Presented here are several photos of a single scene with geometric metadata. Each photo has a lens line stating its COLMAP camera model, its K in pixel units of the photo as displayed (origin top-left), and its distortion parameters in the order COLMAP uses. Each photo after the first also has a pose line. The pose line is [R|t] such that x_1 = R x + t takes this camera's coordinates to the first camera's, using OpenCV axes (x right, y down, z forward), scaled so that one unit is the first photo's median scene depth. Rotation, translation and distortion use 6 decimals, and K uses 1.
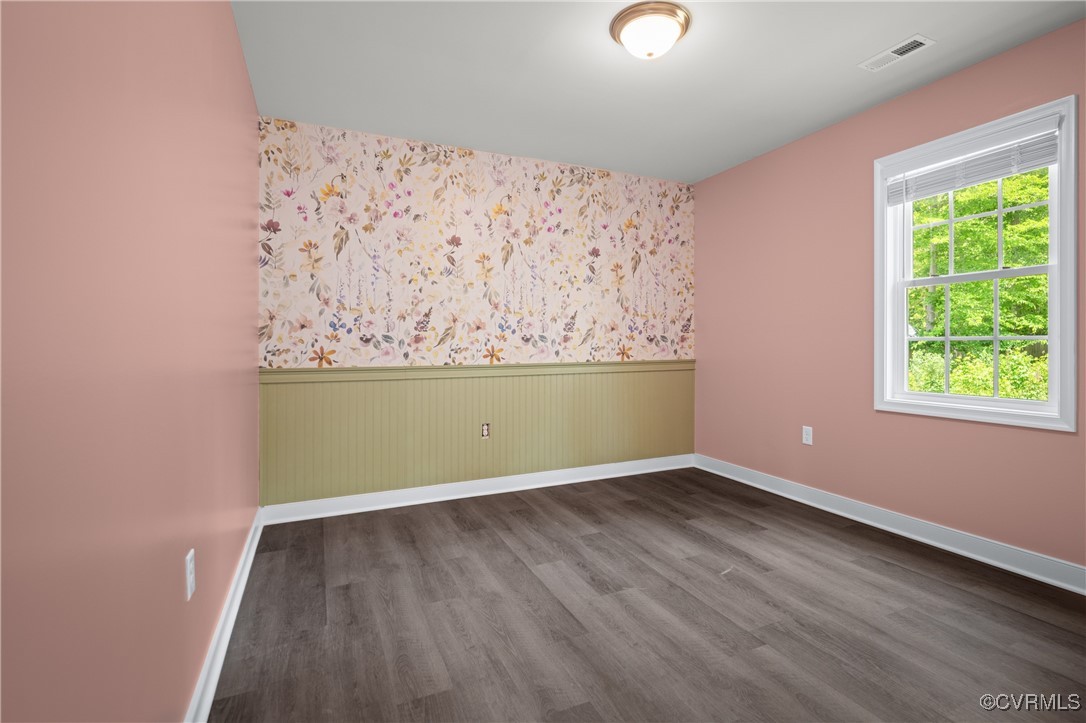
lens RADIAL K [[509.5, 0, 561.6], [0, 509.5, 345.1], [0, 0, 1]] dist [0.000329, -0.000263]
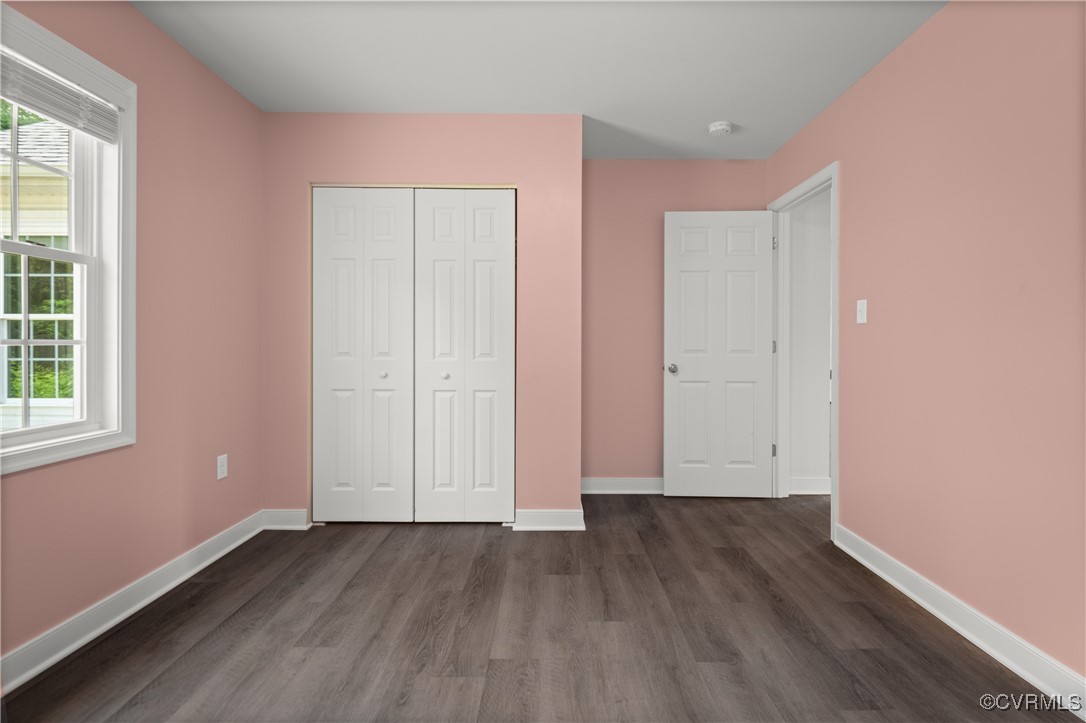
lens RADIAL K [[509.5, 0, 561.6], [0, 509.5, 345.1], [0, 0, 1]] dist [0.000329, -0.000263]
pose [[-0.911908, 0.003392, 0.410382, -0.115663], [0.004341, 0.999990, 0.001380, -0.005823], [-0.410373, 0.003040, -0.911913, 1.790043]]
